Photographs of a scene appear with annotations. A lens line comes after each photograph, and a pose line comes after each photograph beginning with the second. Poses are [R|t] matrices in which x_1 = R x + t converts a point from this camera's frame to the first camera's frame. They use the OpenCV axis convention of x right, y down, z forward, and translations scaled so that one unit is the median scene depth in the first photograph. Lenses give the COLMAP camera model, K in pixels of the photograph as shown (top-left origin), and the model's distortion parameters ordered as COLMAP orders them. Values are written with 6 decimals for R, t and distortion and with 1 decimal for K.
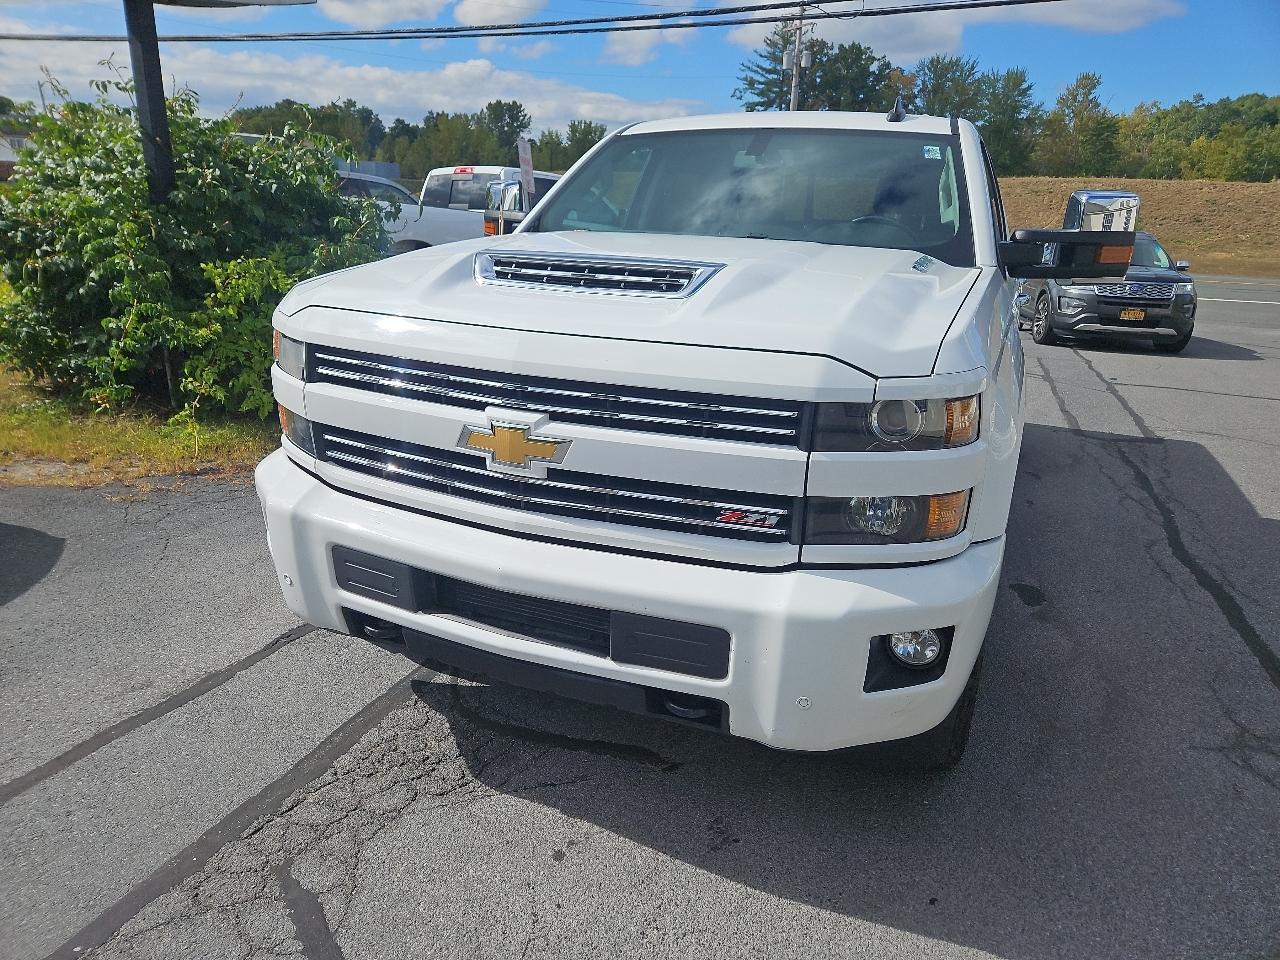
lens RADIAL K [[857.1, 0, 633.2], [0, 857.1, 492.2], [0, 0, 1]] dist [0.076798, -0.062460]
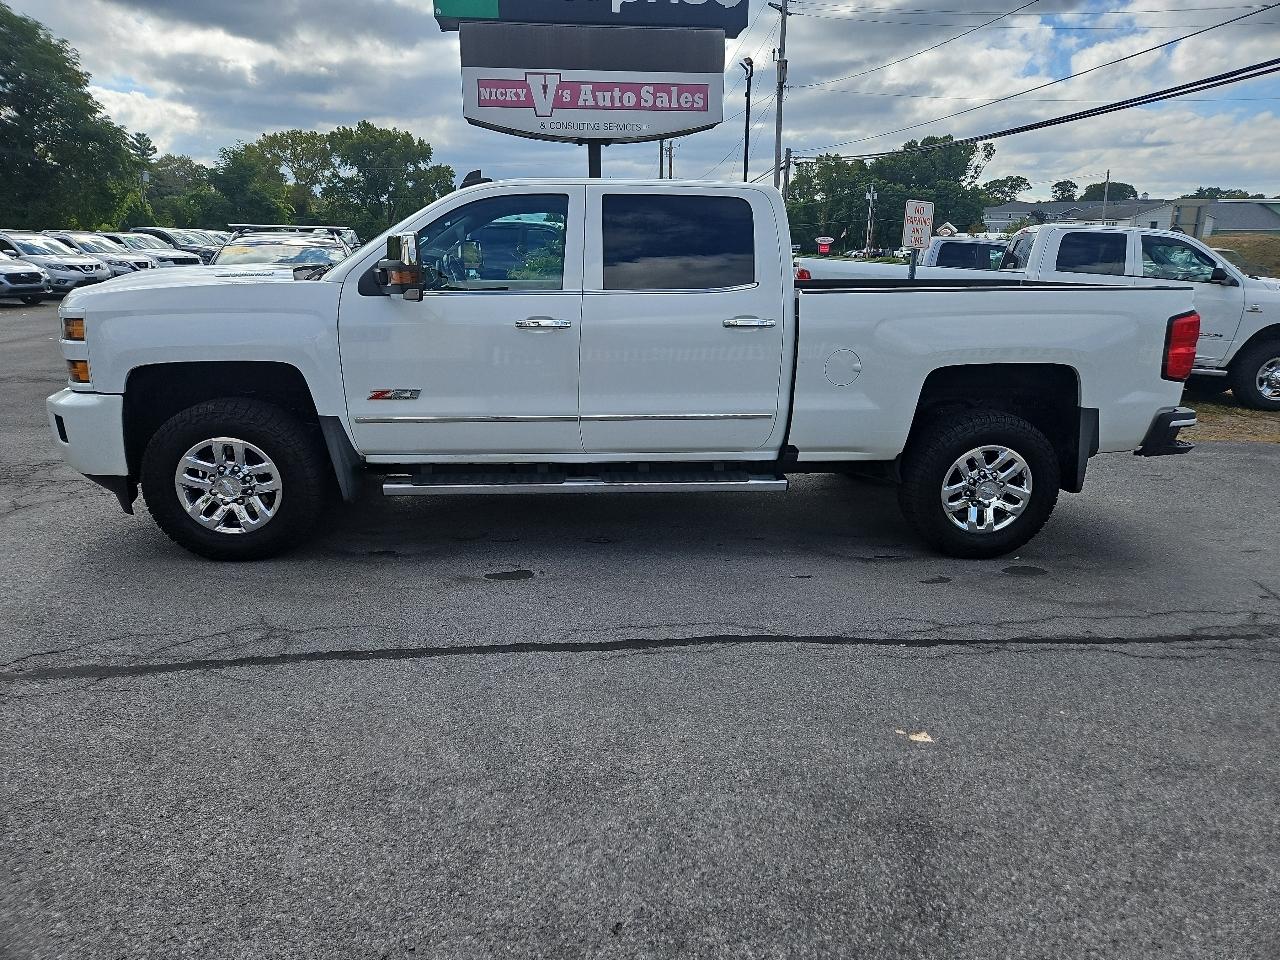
lens RADIAL K [[857.1, 0, 636.7], [0, 857.1, 478.9], [0, 0, 1]] dist [0.076798, -0.062460]
pose [[0.467230, 0.196305, -0.862067, 2.242190], [-0.276944, 0.958466, 0.068156, -0.194404], [0.839641, 0.206900, 0.502190, 0.818225]]
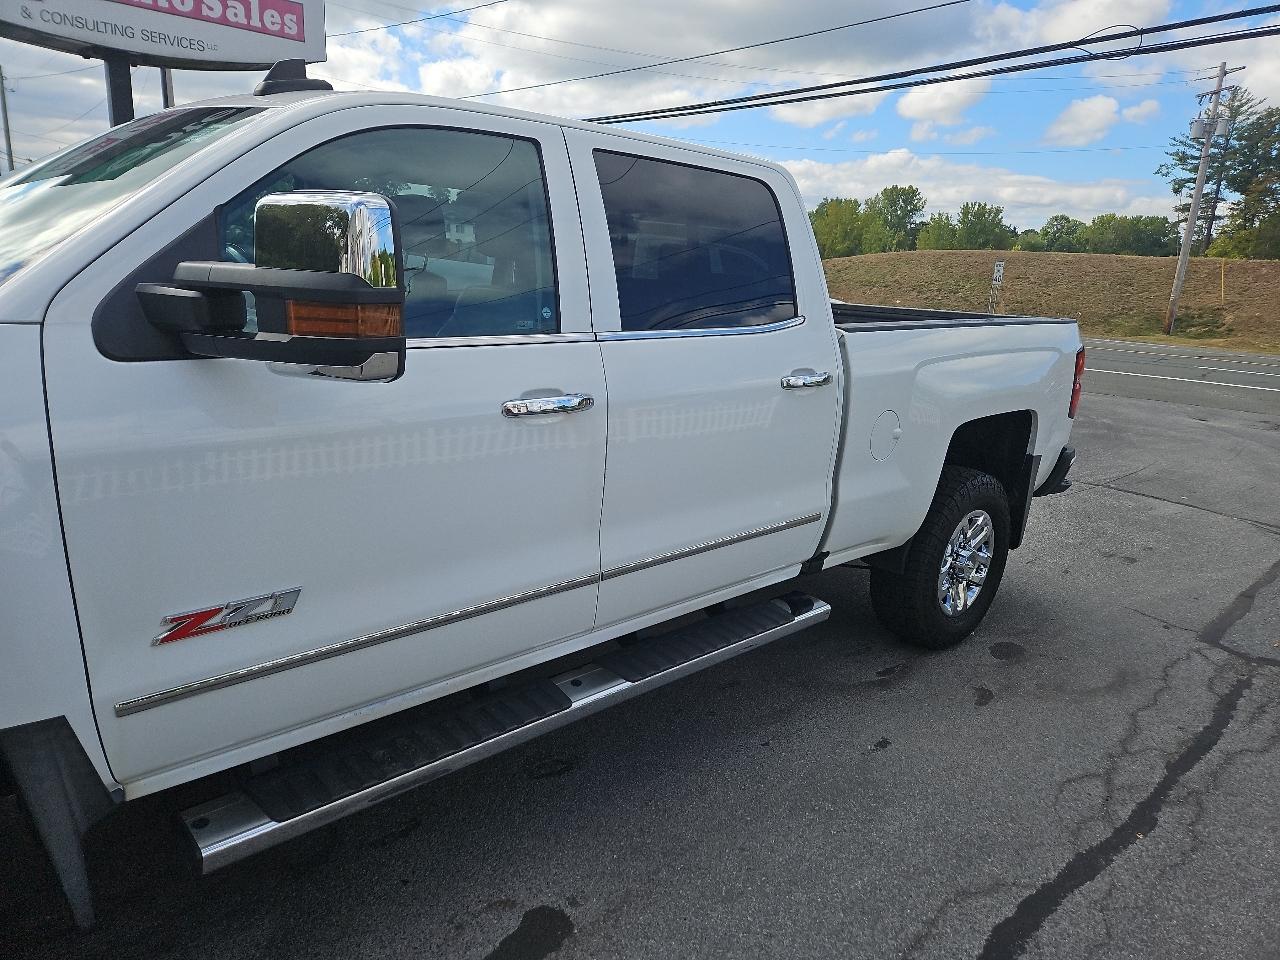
lens RADIAL K [[857.1, 0, 640.4], [0, 857.1, 475.6], [0, 0, 1]] dist [0.076798, -0.062460]
pose [[0.912430, 0.113327, -0.393228, 1.051034], [-0.153255, 0.985592, -0.071563, -0.208710], [0.379453, 0.125560, 0.916652, 0.743204]]
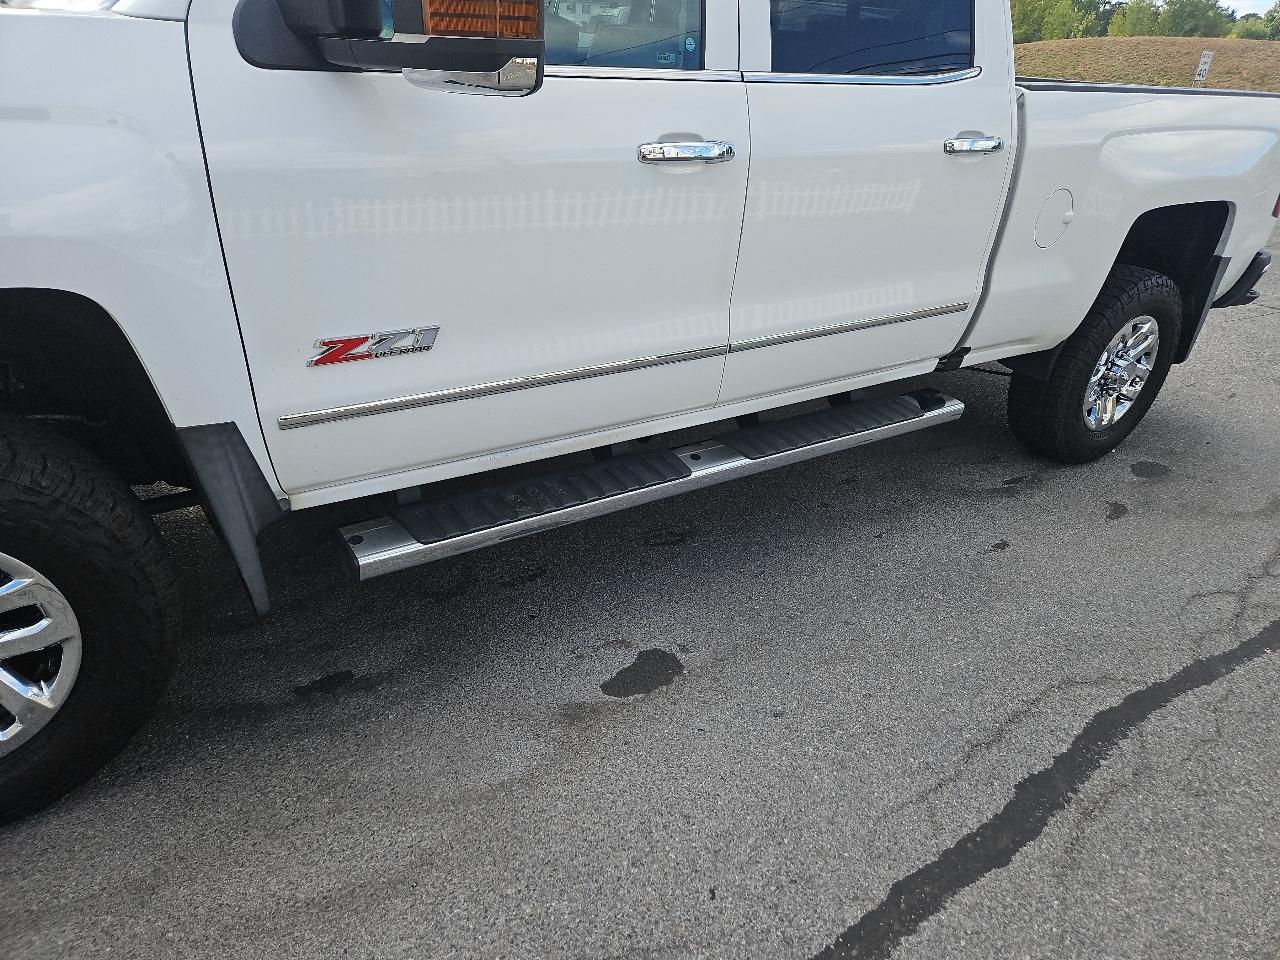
lens RADIAL K [[857.1, 0, 639.3], [0, 857.1, 486.0], [0, 0, 1]] dist [0.076798, -0.062460]
pose [[0.844085, 0.261157, -0.468313, 1.043341], [-0.205033, 0.964204, 0.168144, -0.155638], [0.495462, -0.045908, 0.867416, 0.750248]]
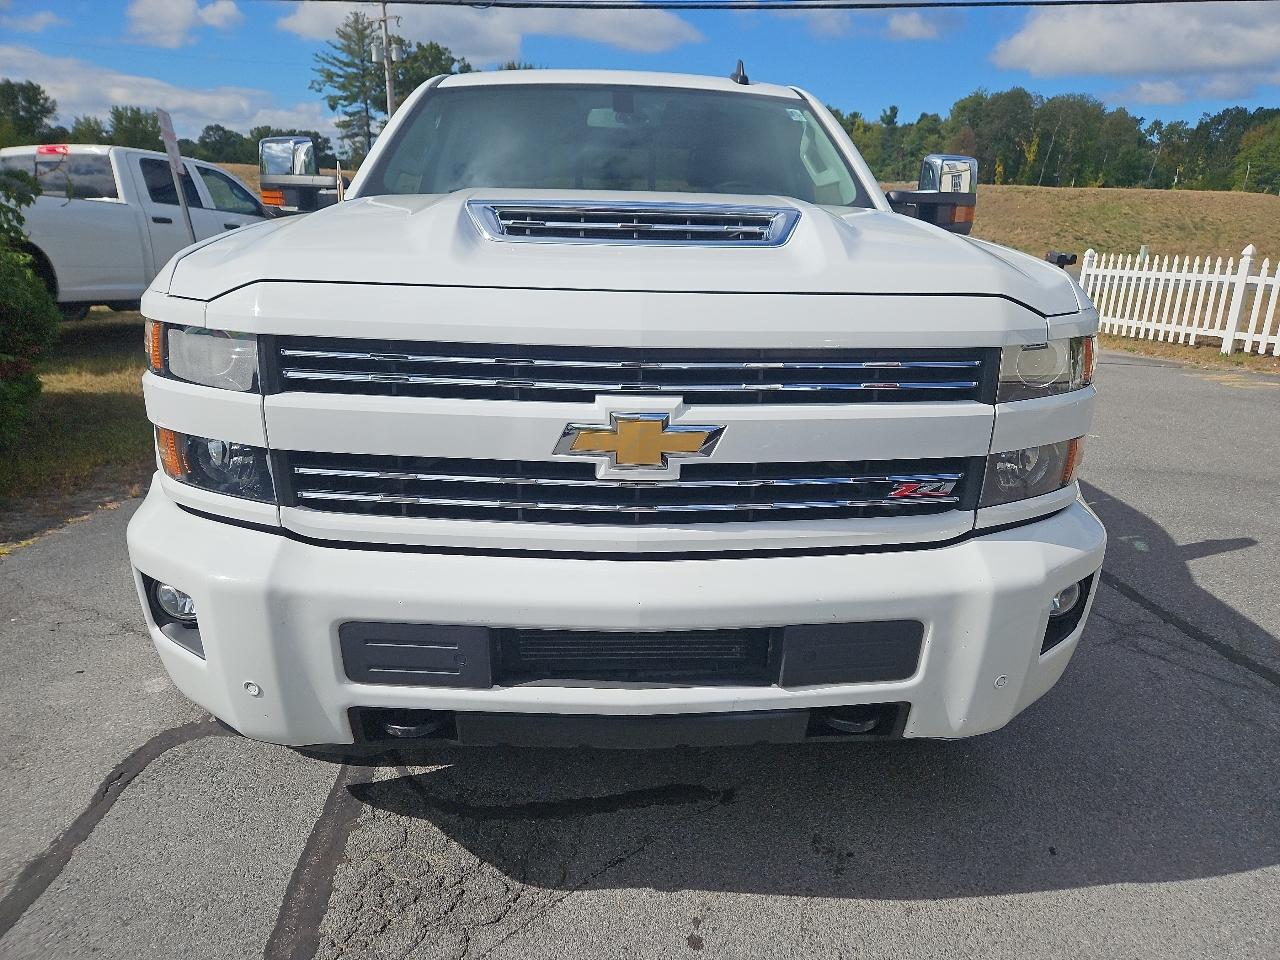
lens RADIAL K [[857.1, 0, 651.7], [0, 857.1, 487.9], [0, 0, 1]] dist [0.076798, -0.062460]
pose [[0.899269, -0.143169, 0.413302, -0.338240], [0.145073, 0.989054, 0.026958, -0.024776], [-0.412637, 0.035716, 0.910195, 0.221380]]
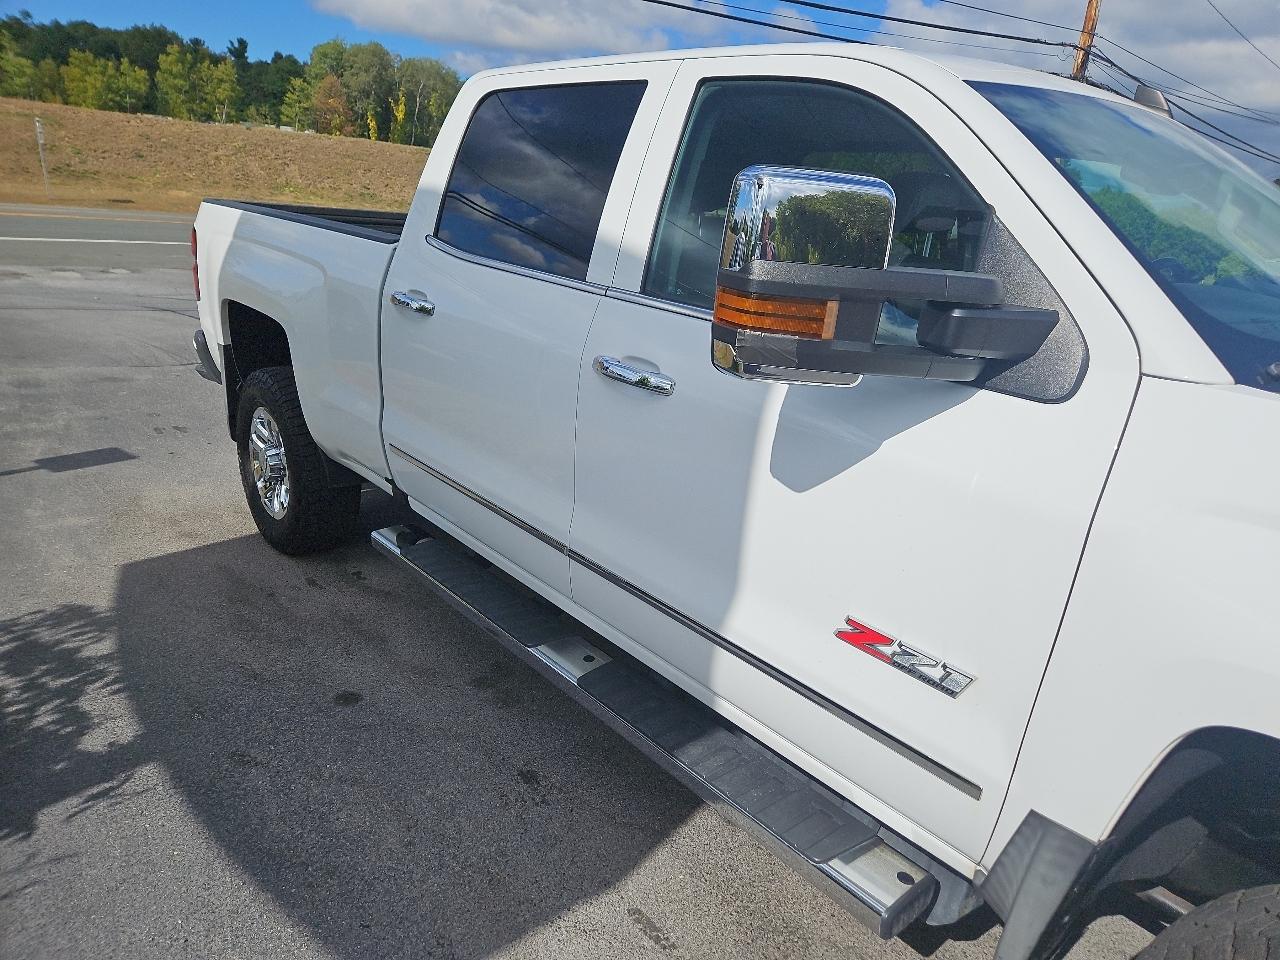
lens RADIAL K [[857.1, 0, 657.9], [0, 857.1, 482.0], [0, 0, 1]] dist [0.076798, -0.062460]
pose [[0.427841, -0.273718, 0.861412, -0.735558], [0.218547, 0.956092, 0.195256, -0.489954], [-0.877035, 0.104720, 0.468875, 1.370612]]
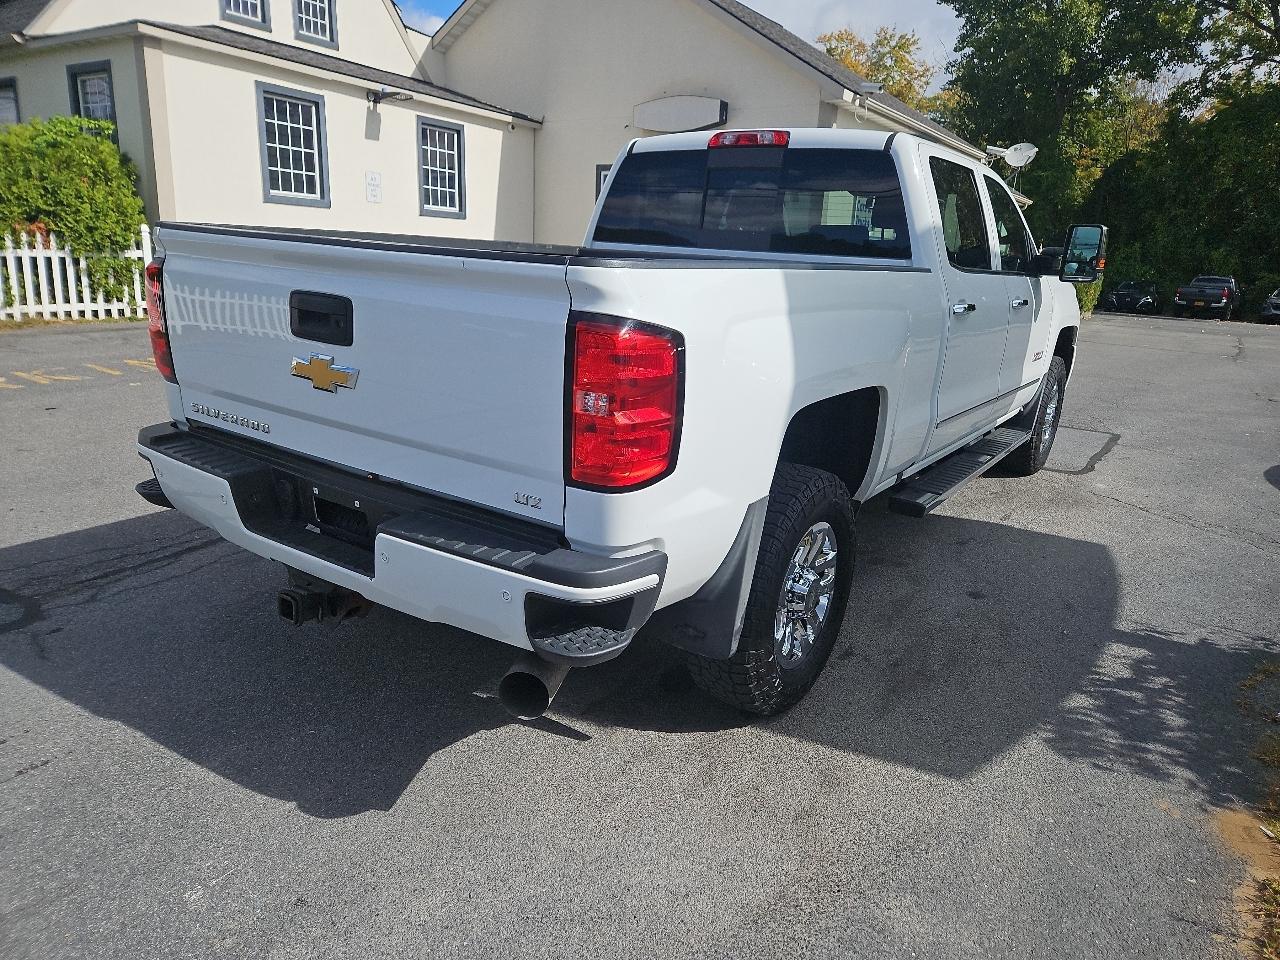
lens RADIAL K [[857.1, 0, 643.8], [0, 857.1, 476.5], [0, 0, 1]] dist [0.076798, -0.062460]
pose [[-0.975322, -0.138107, 0.172258, 0.317251], [-0.019161, 0.830207, 0.557125, -1.126153], [-0.219953, 0.540076, -0.812366, 3.544072]]
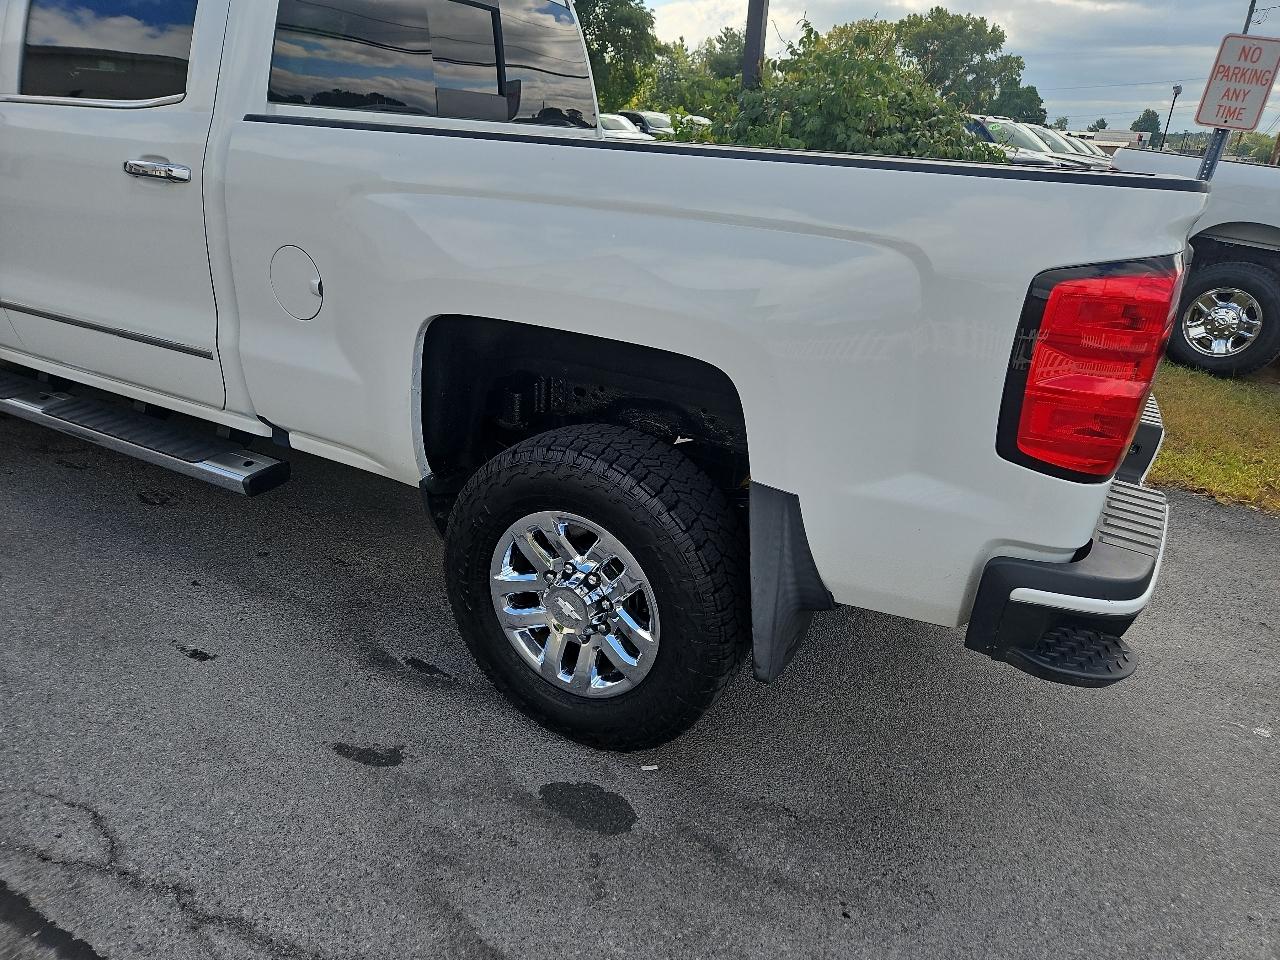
lens RADIAL K [[857.1, 0, 638.8], [0, 857.1, 482.1], [0, 0, 1]] dist [0.076798, -0.062460]
pose [[-0.095027, 0.336810, -0.936765, 1.733170], [-0.383293, 0.856093, 0.346687, -0.674101], [0.918725, 0.392000, 0.047745, 2.363313]]
